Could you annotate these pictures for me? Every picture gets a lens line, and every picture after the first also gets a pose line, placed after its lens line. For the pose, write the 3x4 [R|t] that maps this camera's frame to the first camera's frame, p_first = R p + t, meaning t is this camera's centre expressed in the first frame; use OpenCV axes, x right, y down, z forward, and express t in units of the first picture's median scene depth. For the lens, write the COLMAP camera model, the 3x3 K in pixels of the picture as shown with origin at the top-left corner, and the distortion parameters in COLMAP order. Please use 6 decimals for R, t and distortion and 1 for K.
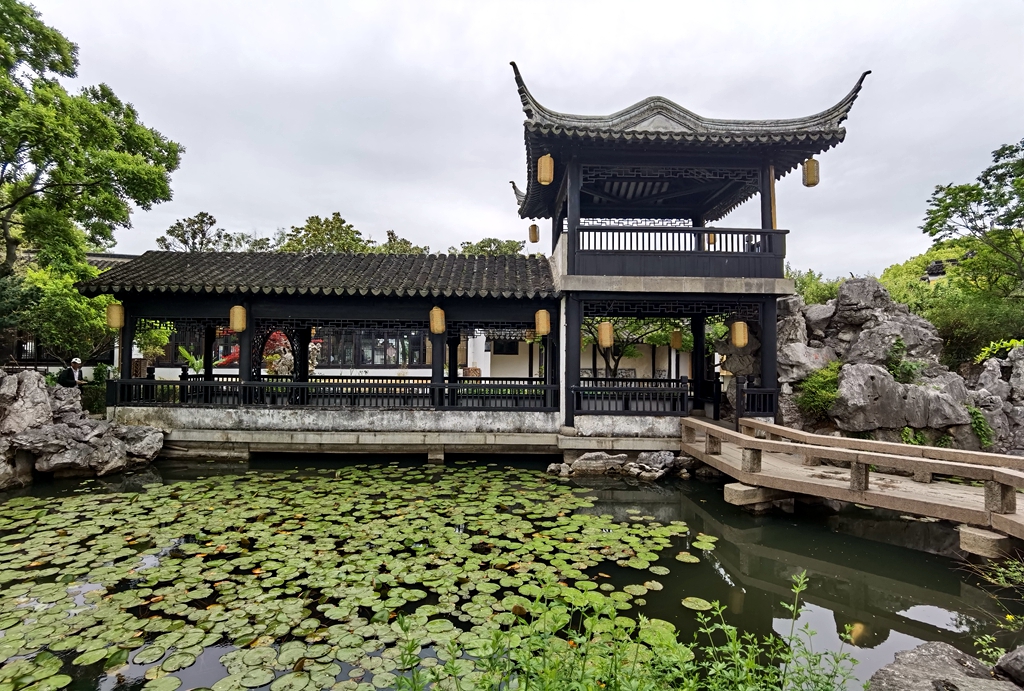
lens RADIAL K [[534.2, 0, 512.2], [0, 534.2, 346.2], [0, 0, 1]] dist [-0.038587, 0.012616]
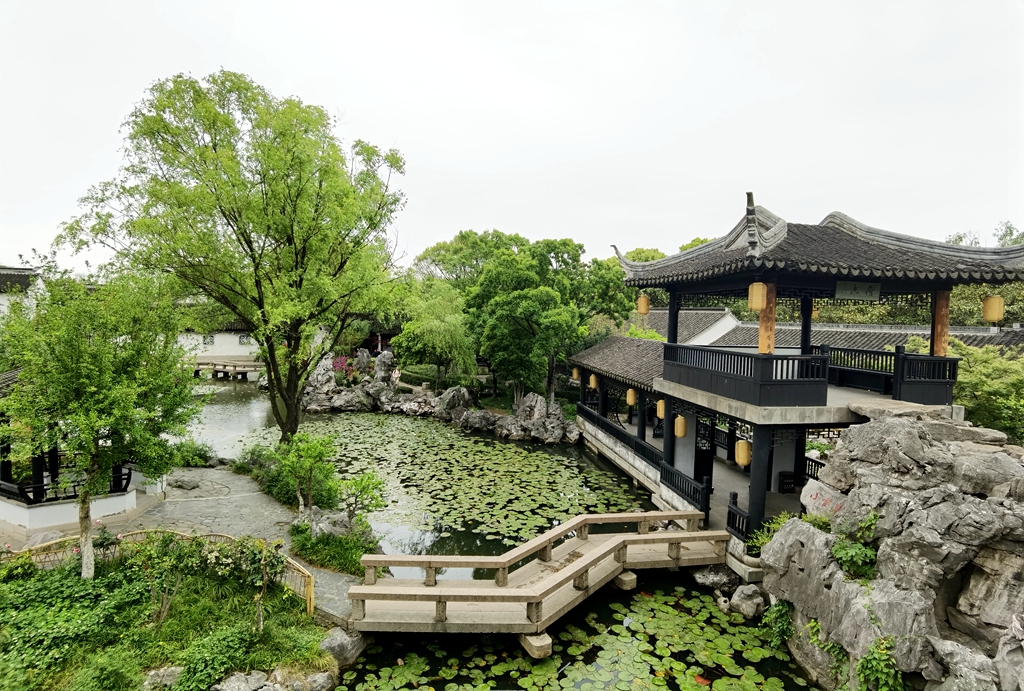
lens RADIAL K [[534.2, 0, 511.8], [0, 534.2, 343.2], [0, 0, 1]] dist [-0.038587, 0.012616]
pose [[0.135974, 0.043904, -0.989739, 2.427617], [0.004418, 0.998981, 0.044921, -0.493906], [0.990703, -0.010480, 0.135642, 0.766023]]
